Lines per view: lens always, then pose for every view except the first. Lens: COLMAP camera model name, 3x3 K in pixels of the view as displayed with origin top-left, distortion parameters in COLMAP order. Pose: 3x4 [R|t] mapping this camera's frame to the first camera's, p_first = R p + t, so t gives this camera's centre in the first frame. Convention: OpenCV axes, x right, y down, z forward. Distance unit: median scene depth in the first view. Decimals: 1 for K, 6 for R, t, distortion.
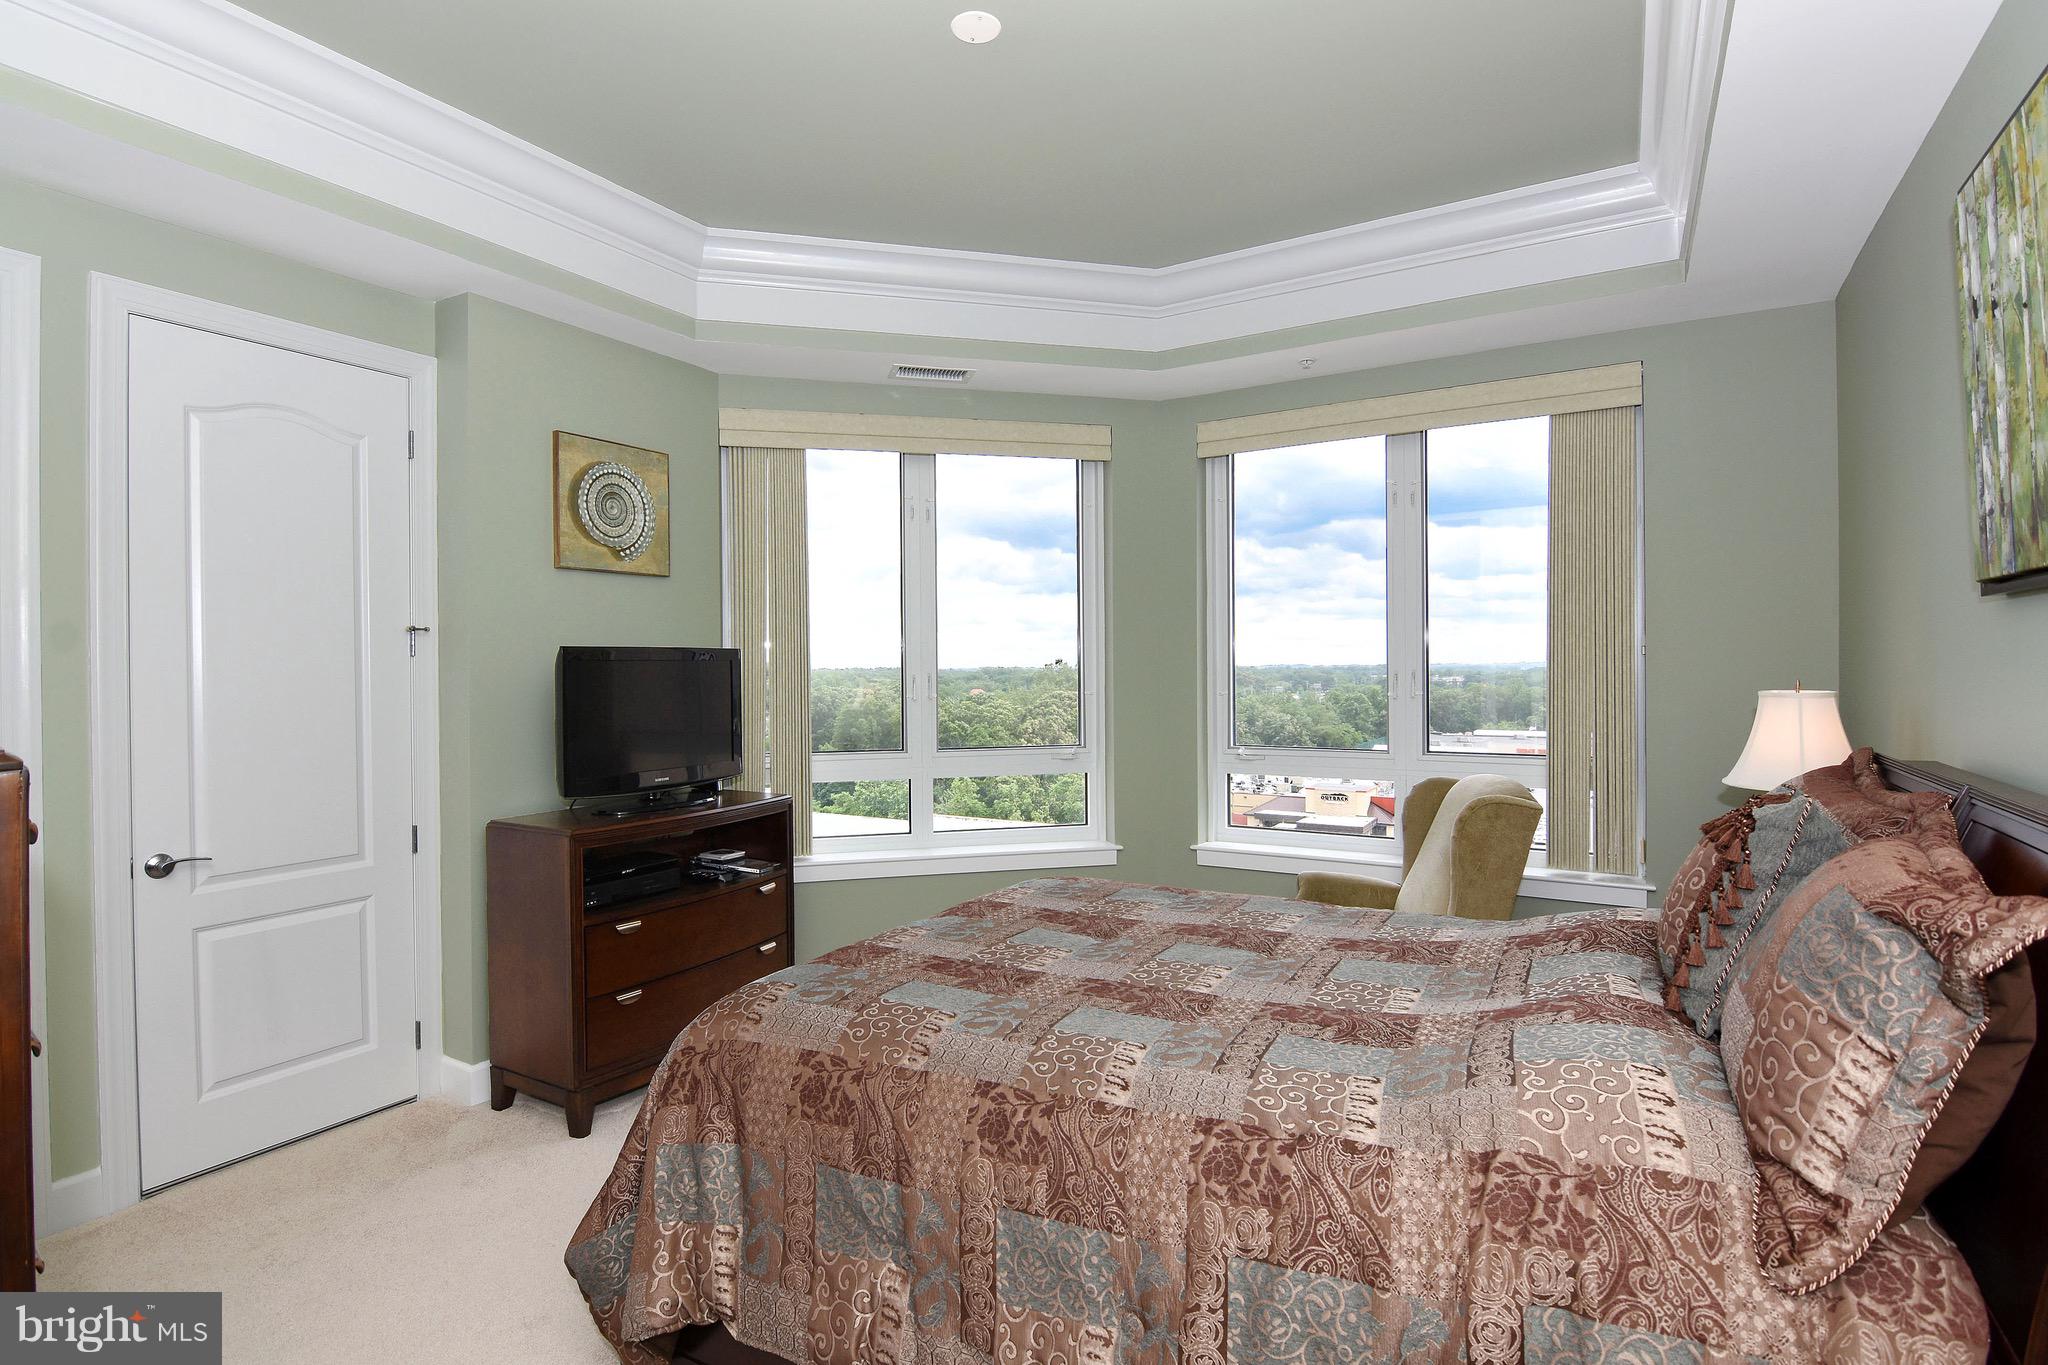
lens RADIAL K [[986.9, 0, 1014.3], [0, 986.9, 673.1], [0, 0, 1]] dist [-0.007011, -0.012921]
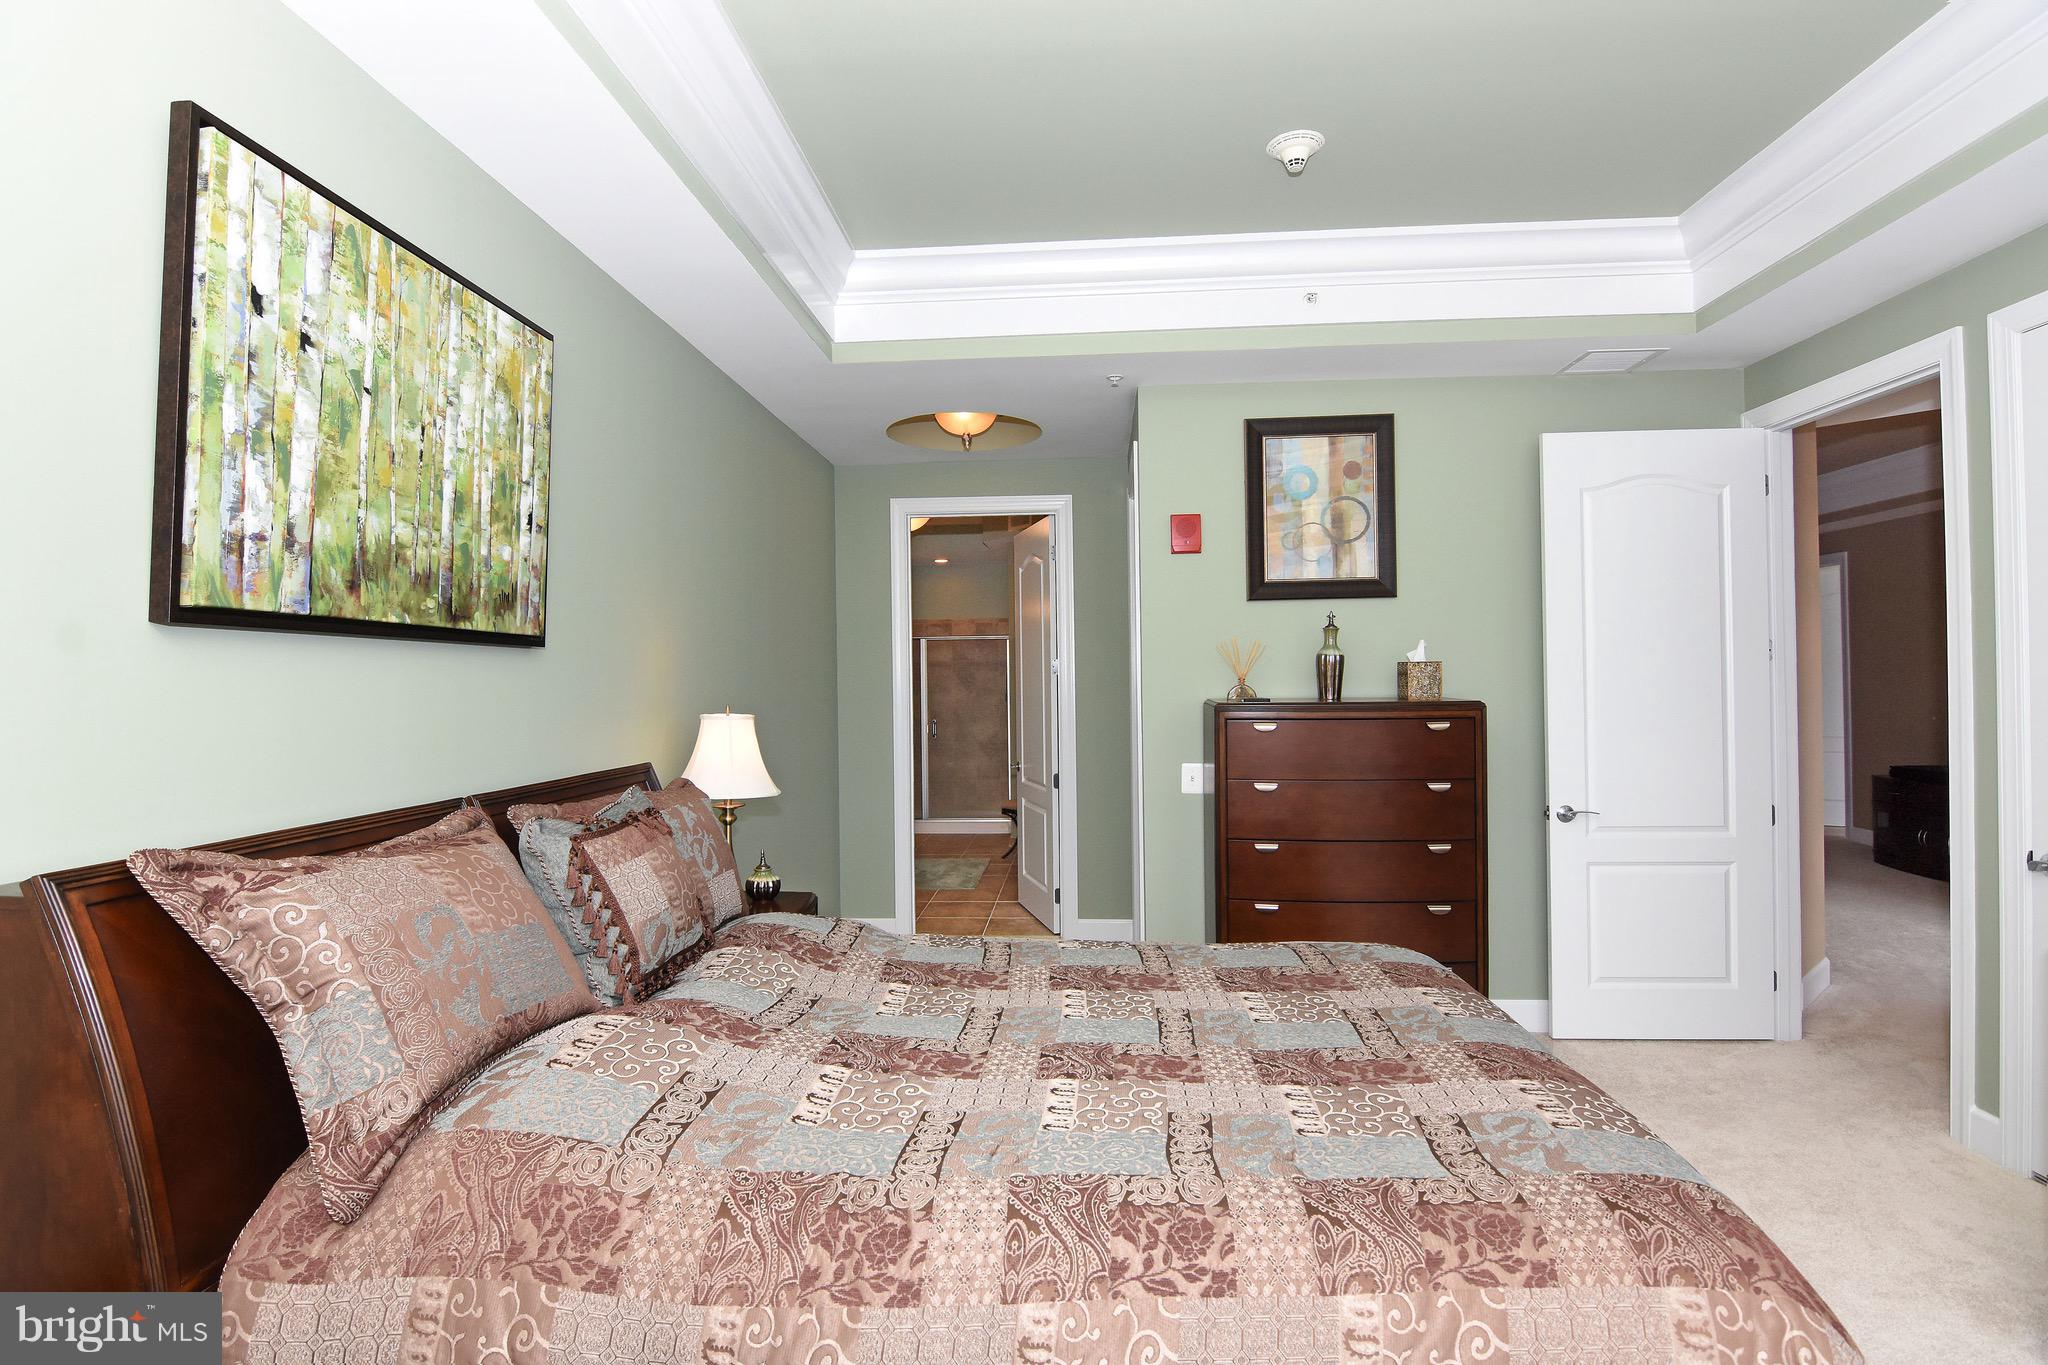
lens RADIAL K [[986.9, 0, 1014.3], [0, 986.9, 673.1], [0, 0, 1]] dist [-0.007011, -0.012921]
pose [[-0.894327, 0.008730, -0.447329, 0.363479], [0.011657, 0.999925, -0.003791, -0.012973], [0.447262, -0.008605, -0.894362, 0.980276]]
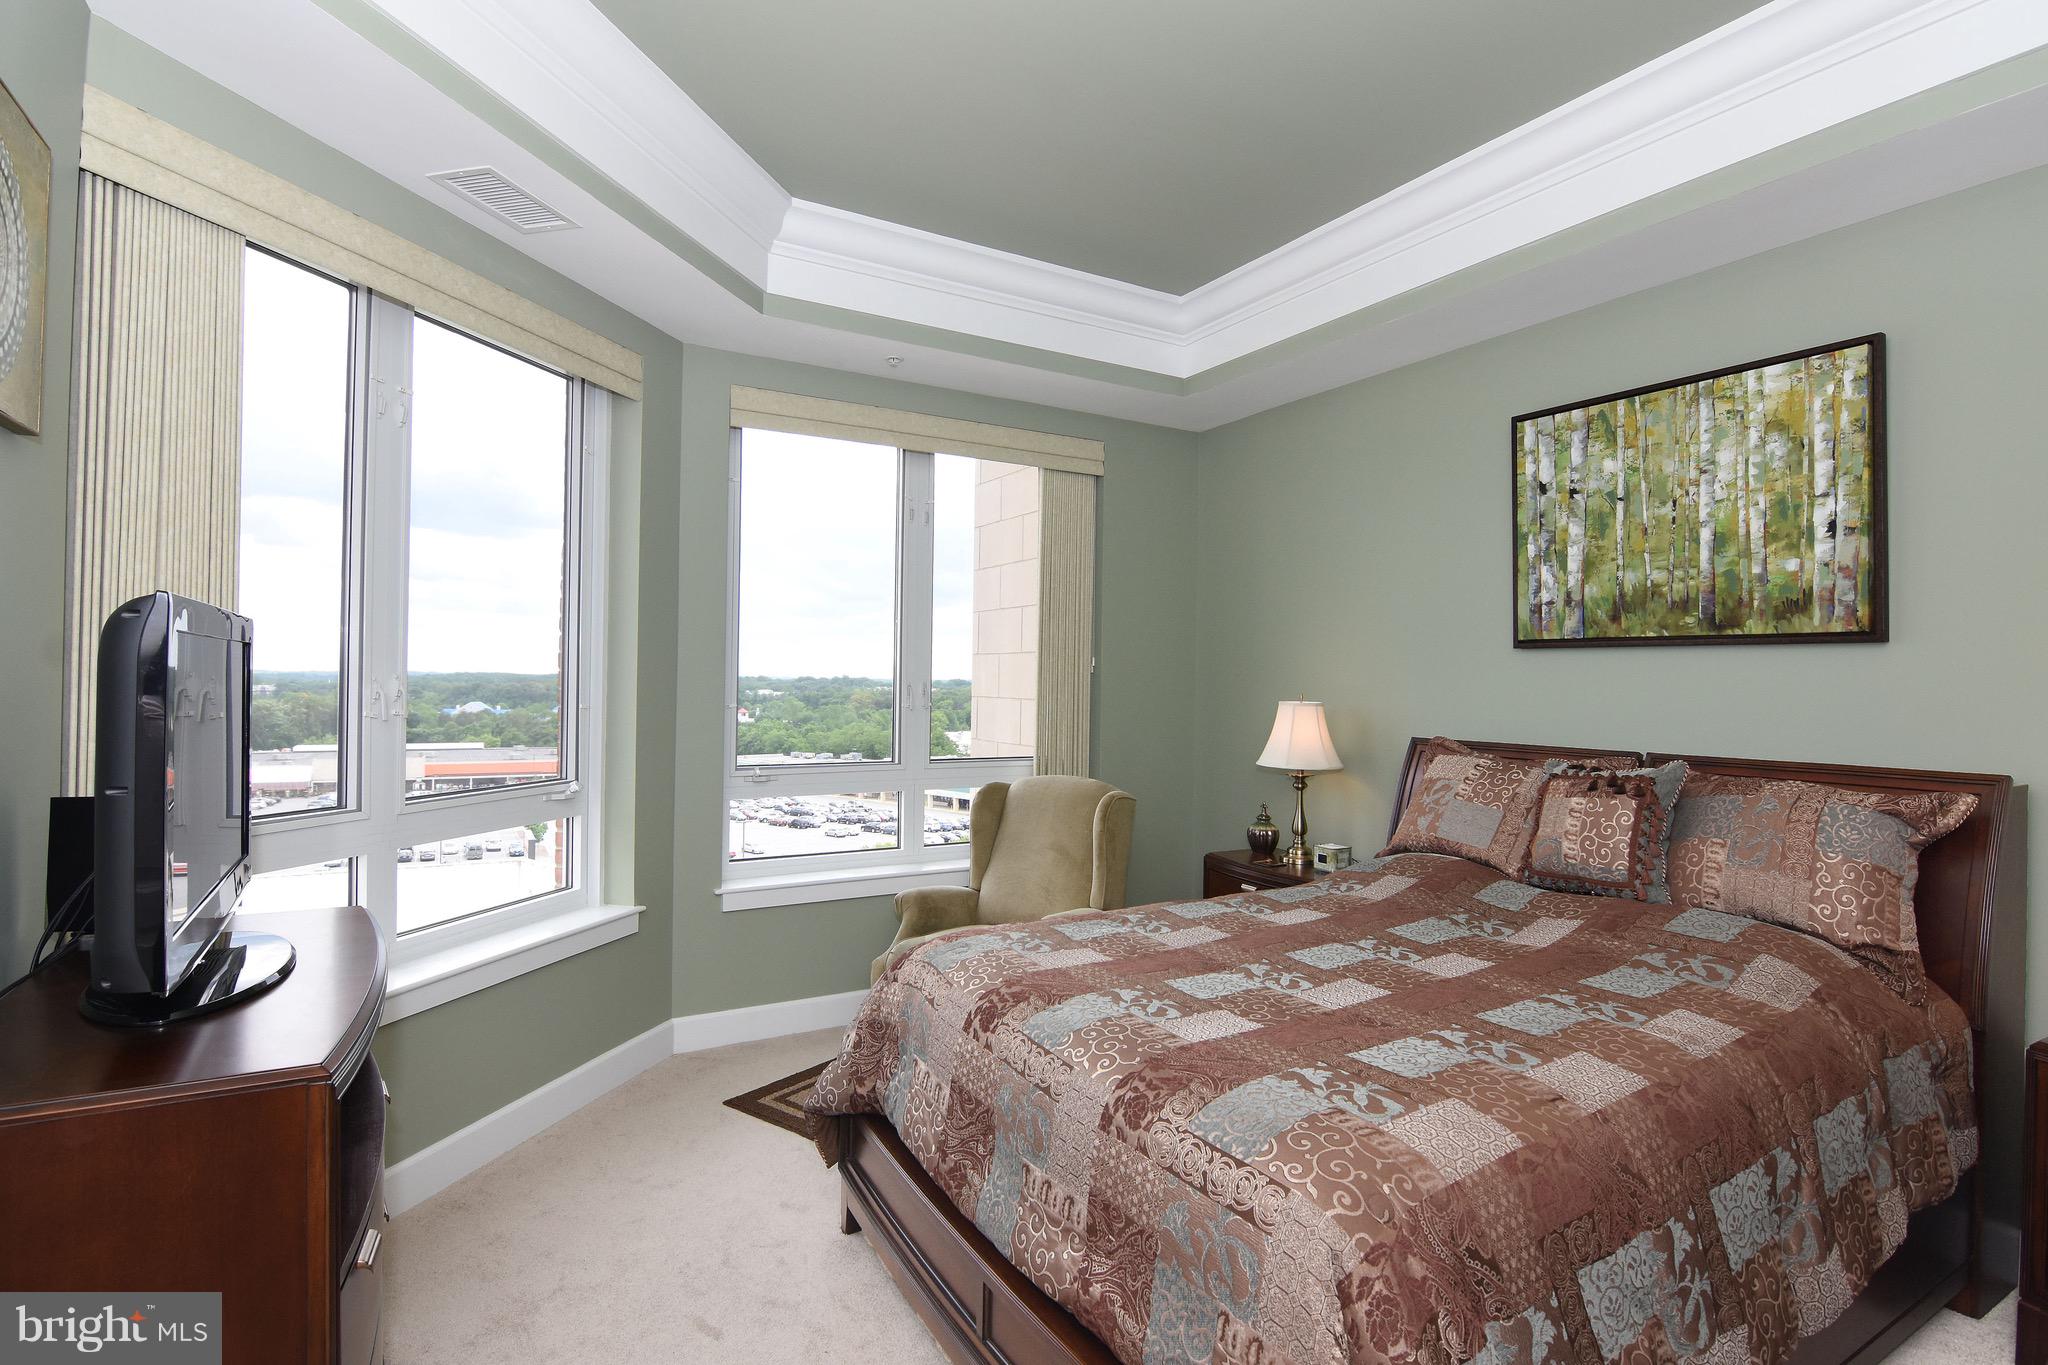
lens RADIAL K [[986.9, 0, 1014.3], [0, 986.9, 673.1], [0, 0, 1]] dist [-0.007011, -0.012921]
pose [[0.486698, 0.016922, 0.873407, -0.504007], [-0.012699, 0.999844, -0.012295, 0.000468], [-0.873478, -0.005107, 0.486837, 0.450082]]
